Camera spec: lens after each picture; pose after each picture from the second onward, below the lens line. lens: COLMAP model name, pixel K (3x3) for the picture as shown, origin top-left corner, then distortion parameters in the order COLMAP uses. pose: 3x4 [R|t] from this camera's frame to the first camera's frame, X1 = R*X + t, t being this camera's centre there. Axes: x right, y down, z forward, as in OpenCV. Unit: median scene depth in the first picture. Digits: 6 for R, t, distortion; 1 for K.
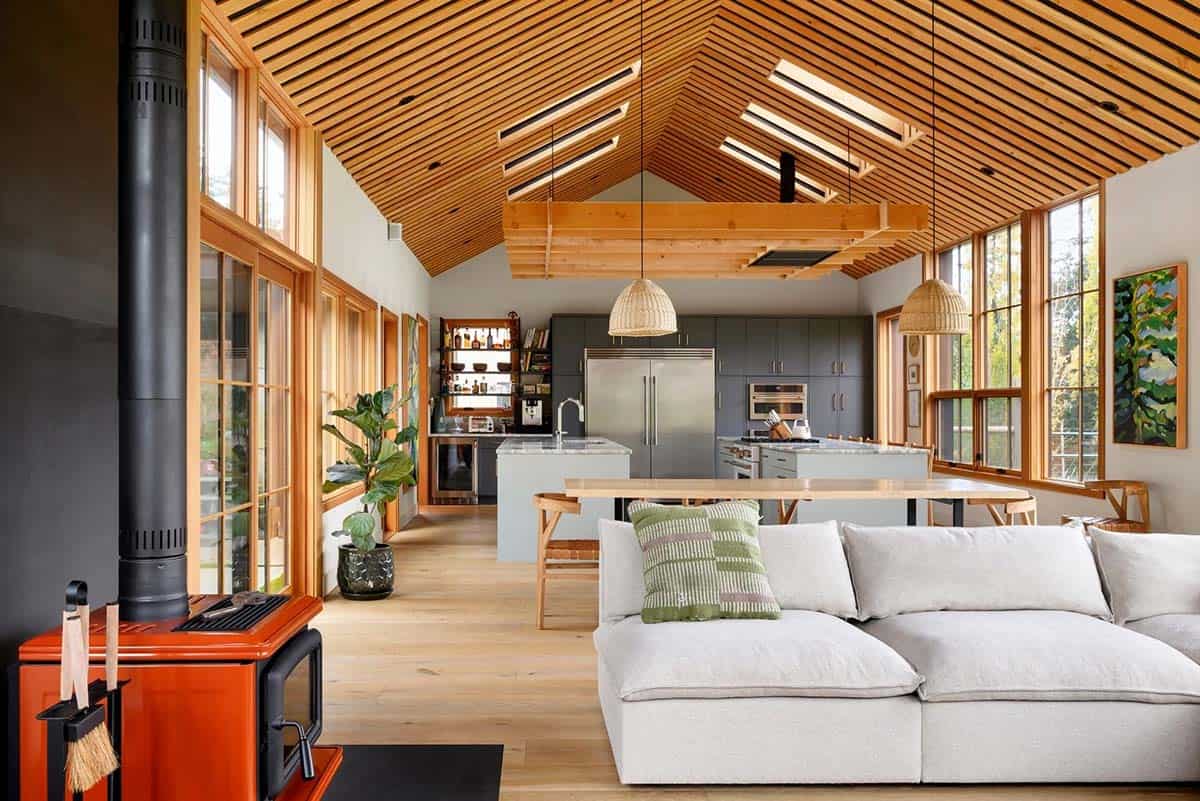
lens RADIAL K [[1040.4, 0, 600.0], [0, 1040.4, 400.5], [0, 0, 1]] dist [0.005795, -0.006592]
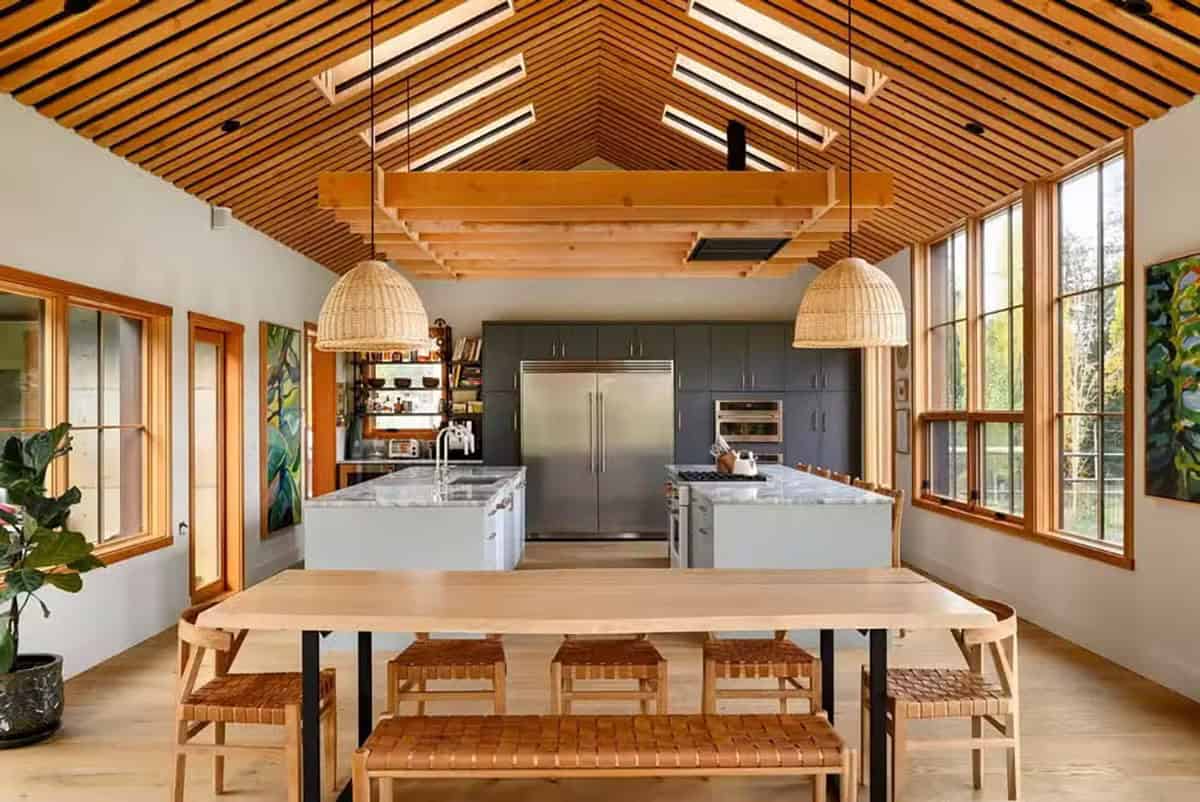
lens RADIAL K [[991.7, 0, 598.5], [0, 991.7, 406.0], [0, 0, 1]] dist [-0.011234, 0.009598]
pose [[0.998906, -0.002259, -0.046714, 0.114232], [0.002296, 0.999997, 0.000734, -0.016638], [0.046712, -0.000841, 0.998908, 0.231959]]
